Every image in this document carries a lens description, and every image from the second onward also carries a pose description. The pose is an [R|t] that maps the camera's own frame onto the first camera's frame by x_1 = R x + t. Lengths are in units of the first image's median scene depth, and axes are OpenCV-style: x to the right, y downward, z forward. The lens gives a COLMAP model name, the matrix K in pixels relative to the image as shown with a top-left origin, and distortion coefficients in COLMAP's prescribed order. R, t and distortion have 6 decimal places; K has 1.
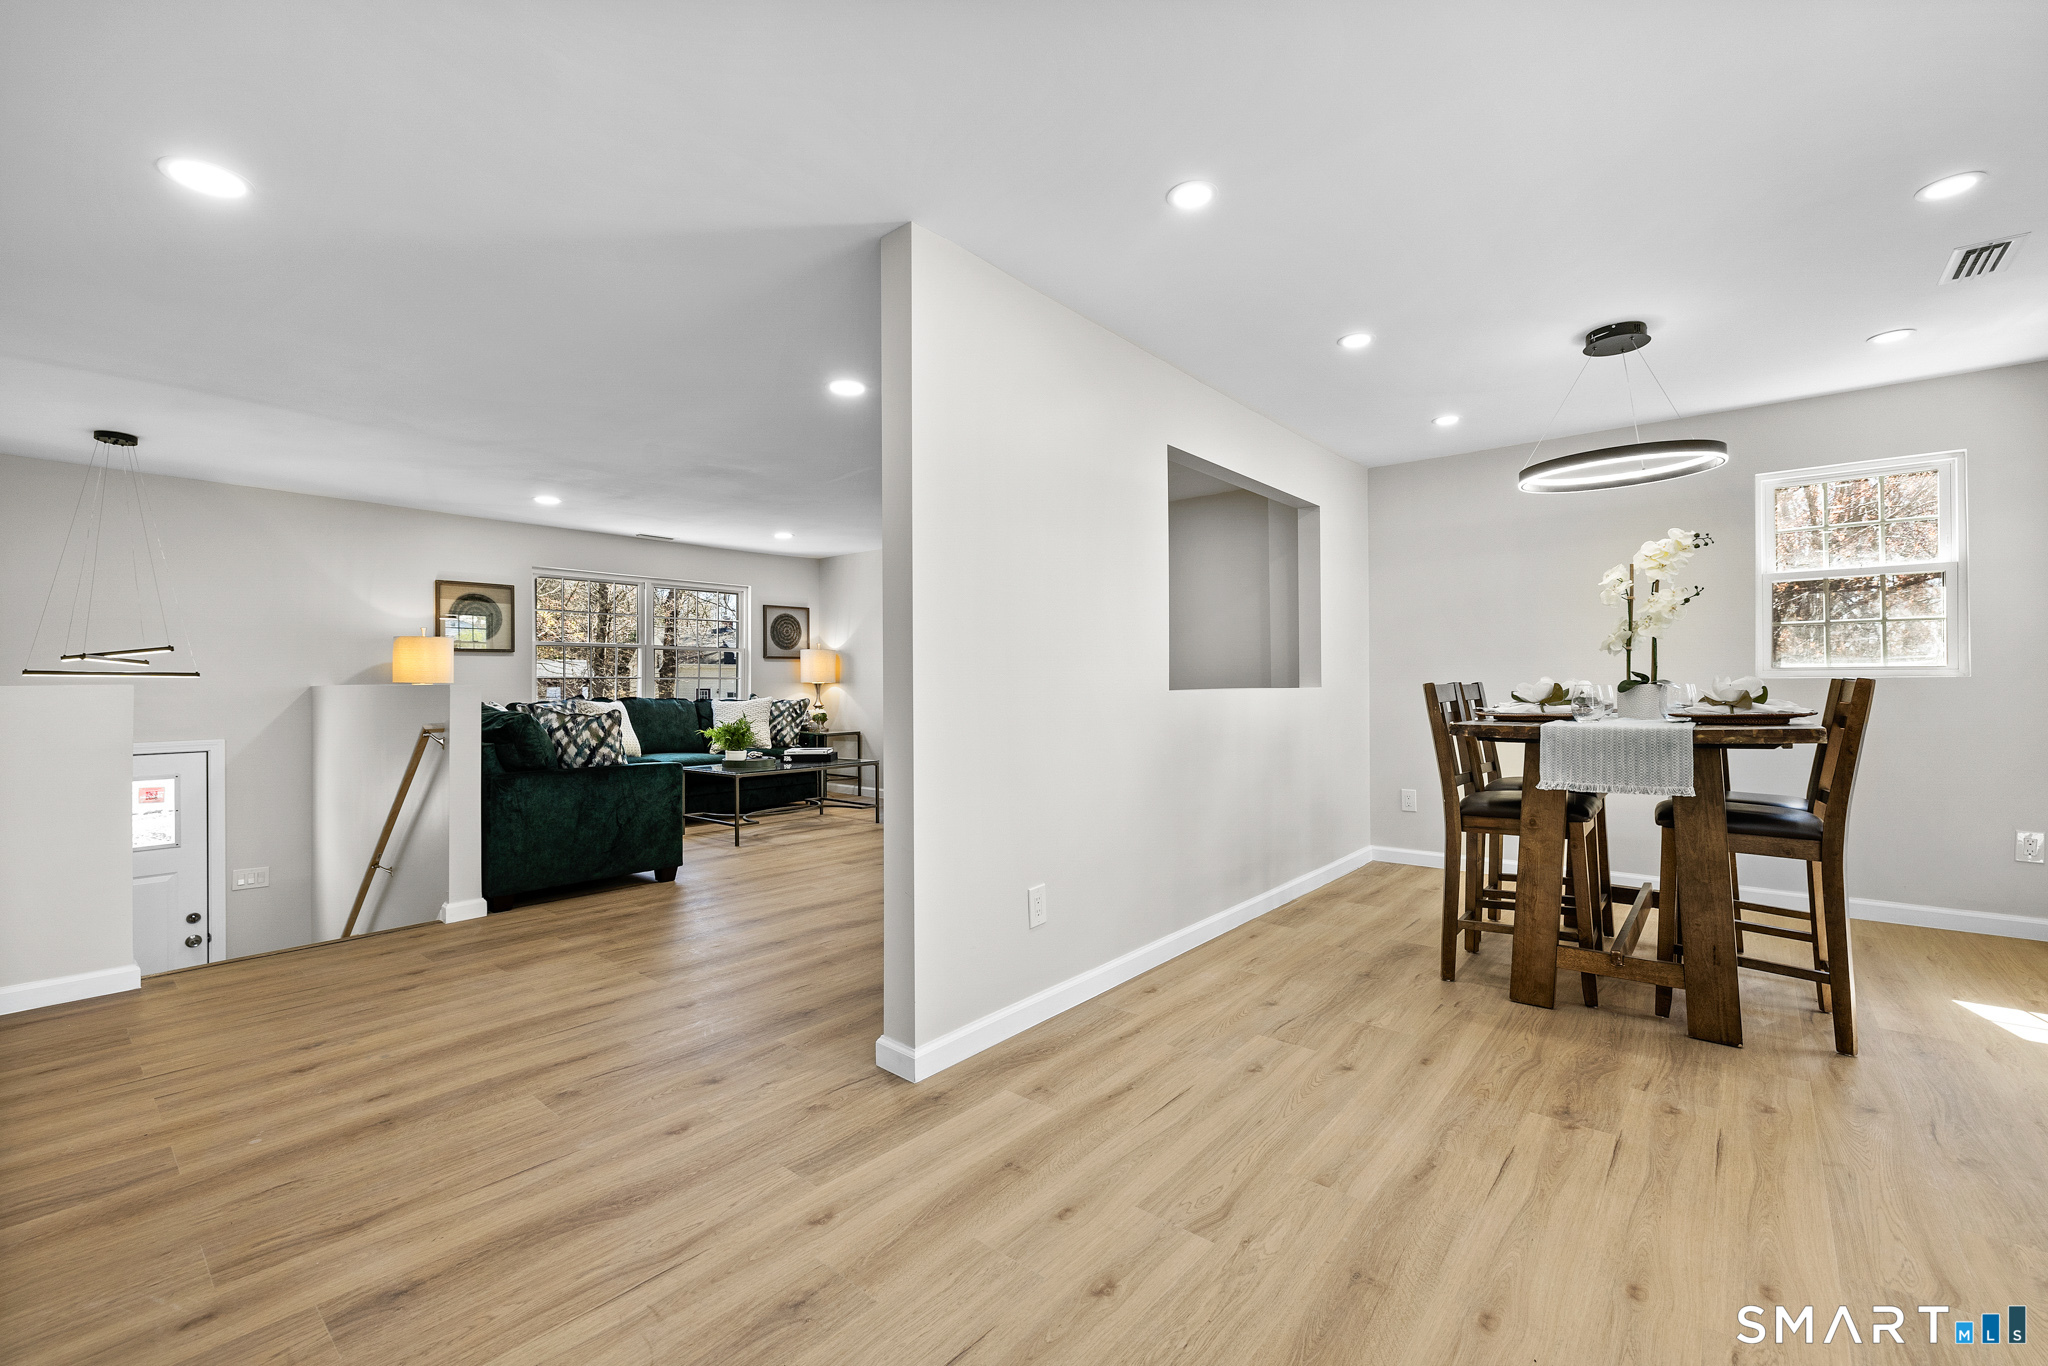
lens RADIAL K [[855.6, 0, 1031.1], [0, 855.6, 681.3], [0, 0, 1]] dist [-0.007828, -0.000090]
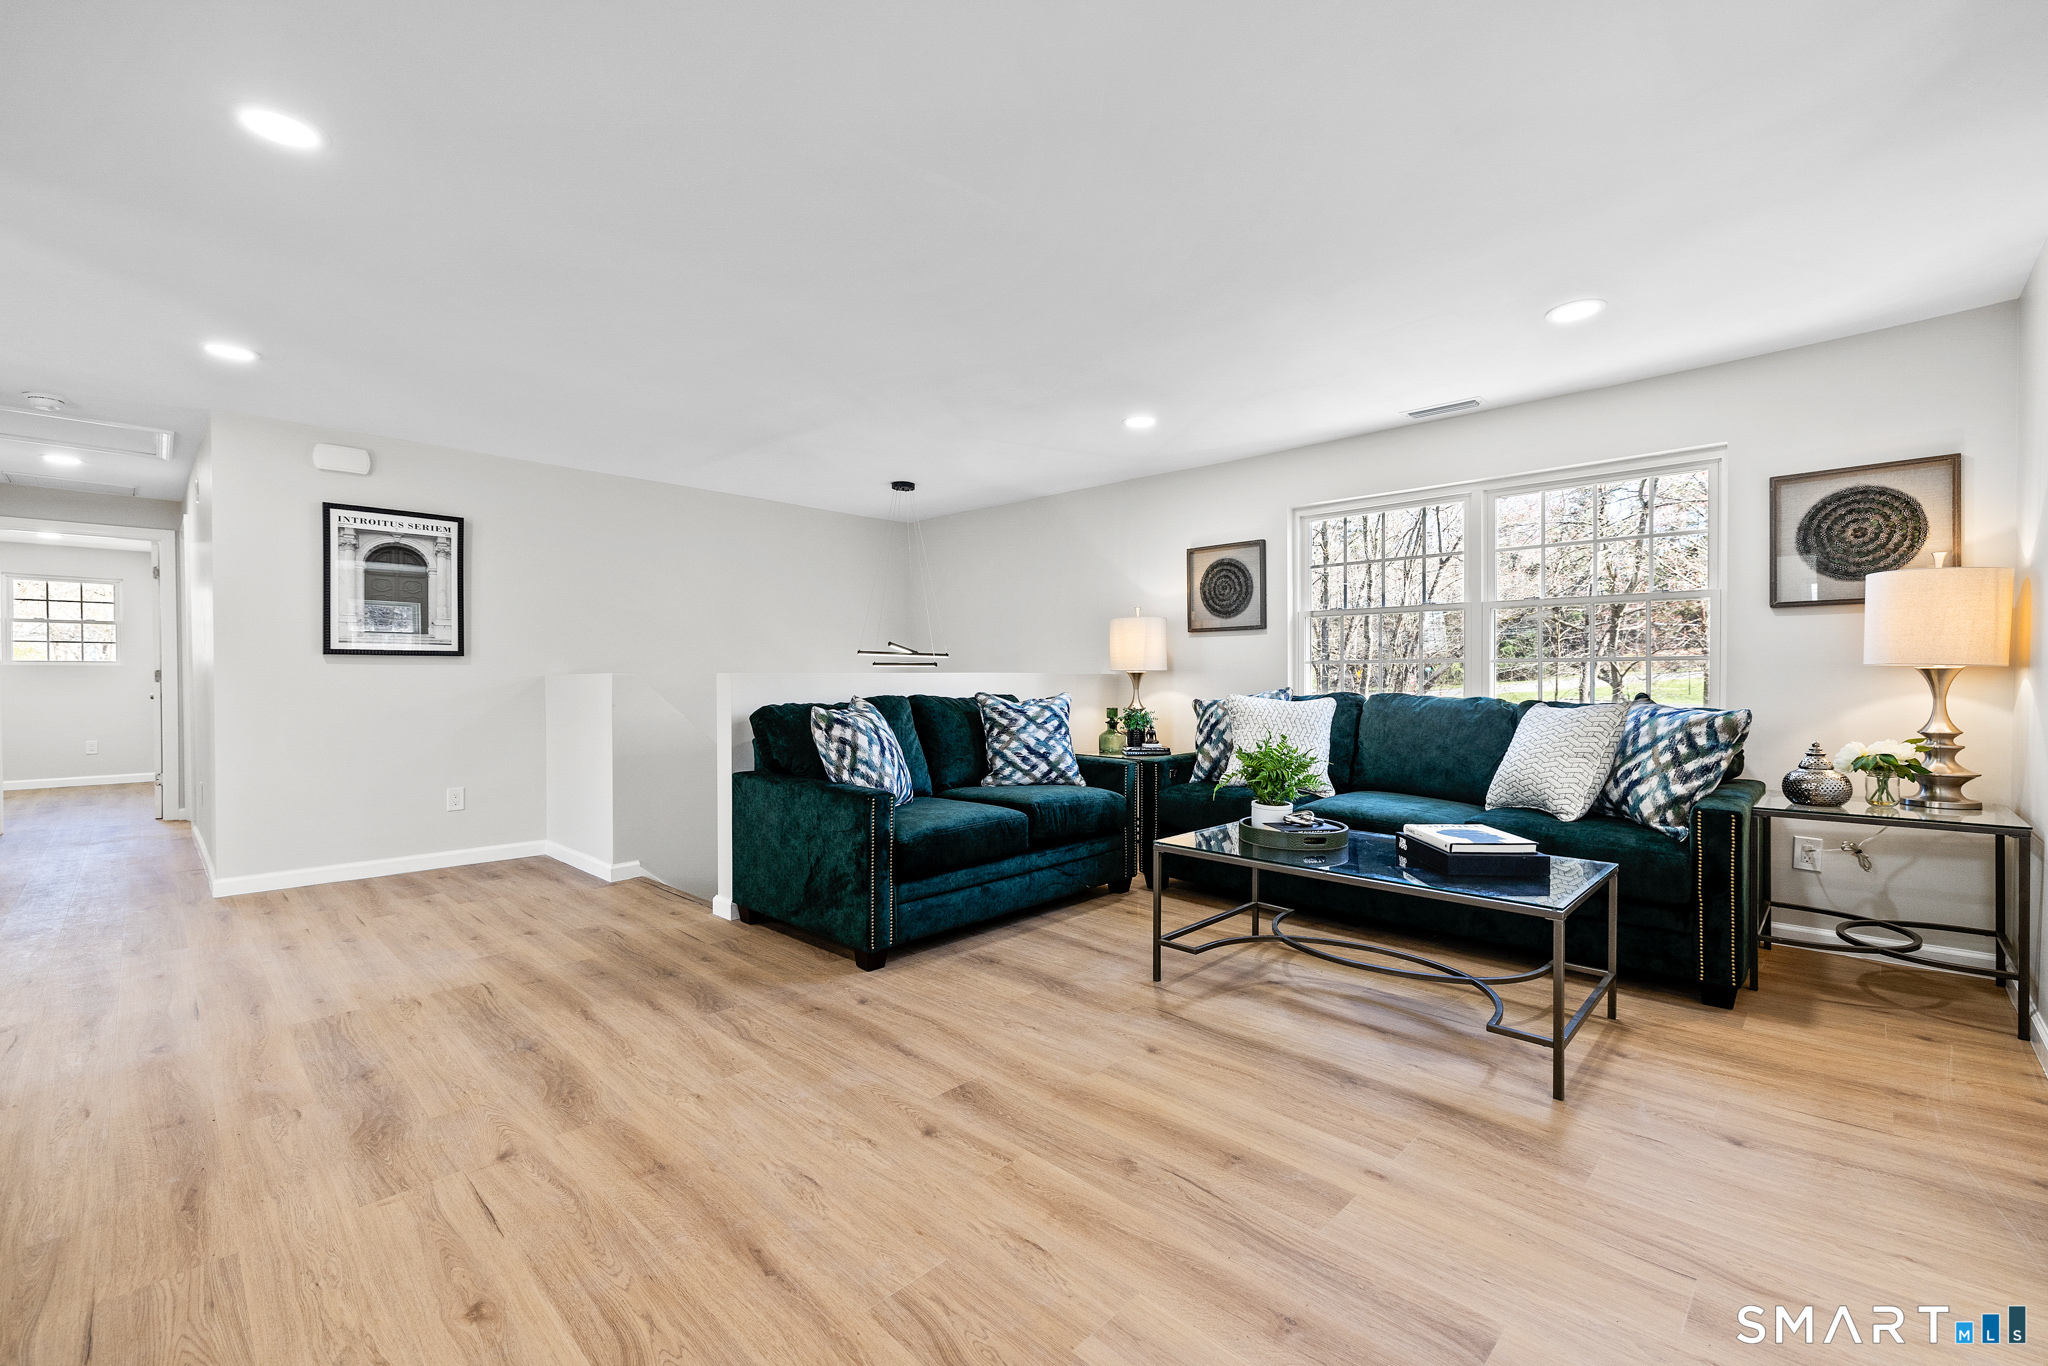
lens RADIAL K [[864.1, 0, 1018.8], [0, 864.1, 682.6], [0, 0, 1]] dist [-0.000891, 0.000082]
pose [[-0.083076, 0.014851, -0.996433, 0.180333], [0.006029, 0.999878, 0.014400, 0.001043], [0.996525, -0.004812, -0.083155, 0.904067]]
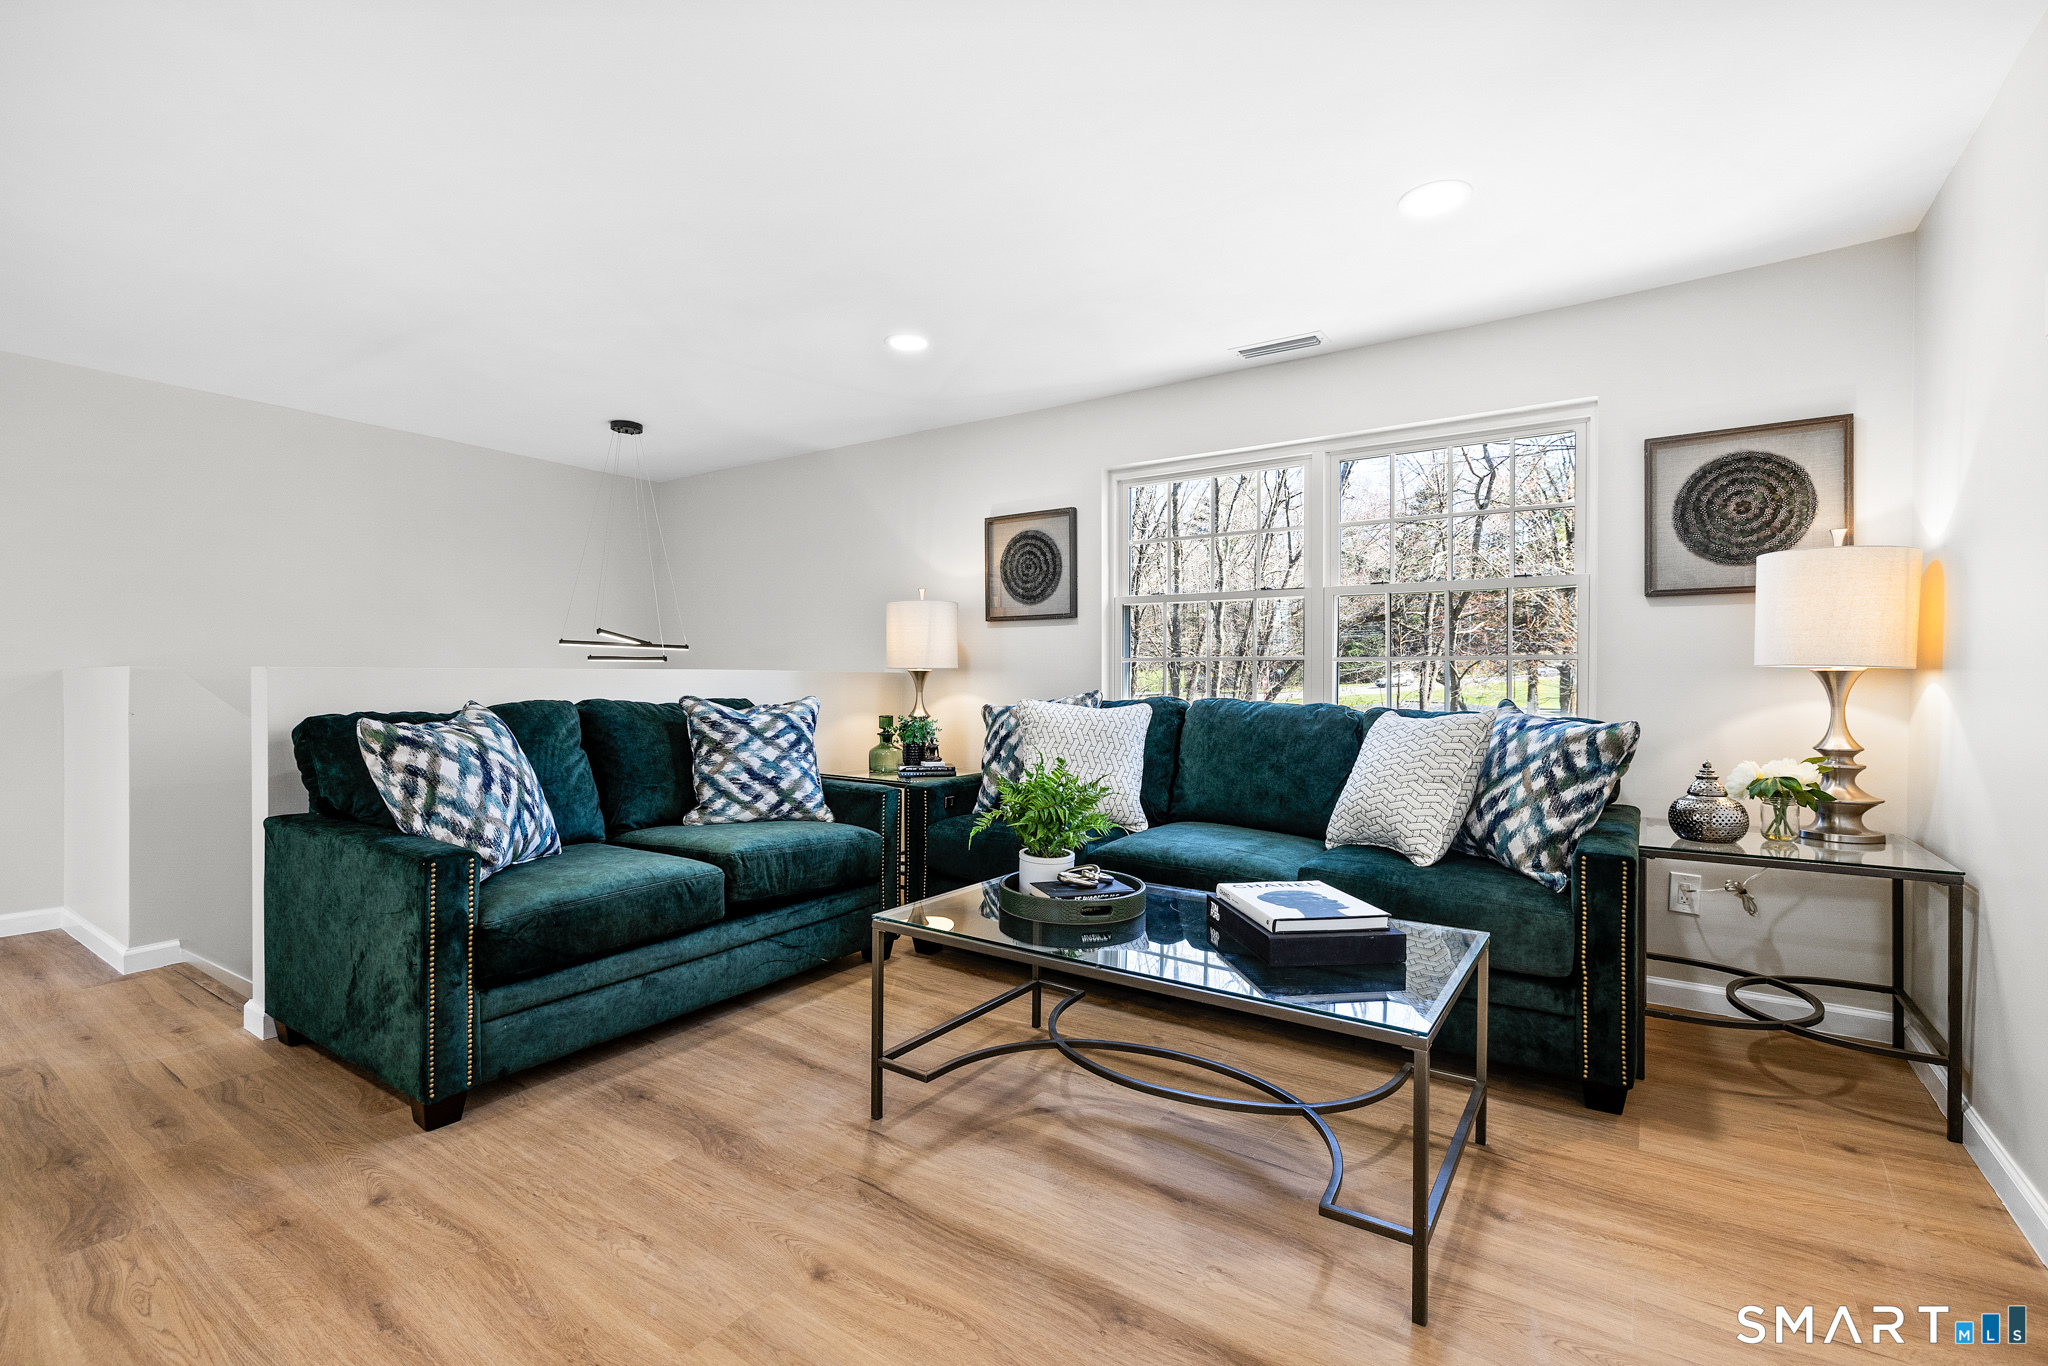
lens RADIAL K [[916.3, 0, 1021.0], [0, 916.3, 678.0], [0, 0, 1]] dist [-0.007889, 0.000623]
pose [[0.082900, 0.009649, -0.996511, 0.042480], [-0.000981, 0.999953, 0.009600, 0.002787], [0.996557, 0.000182, 0.082906, 0.968531]]
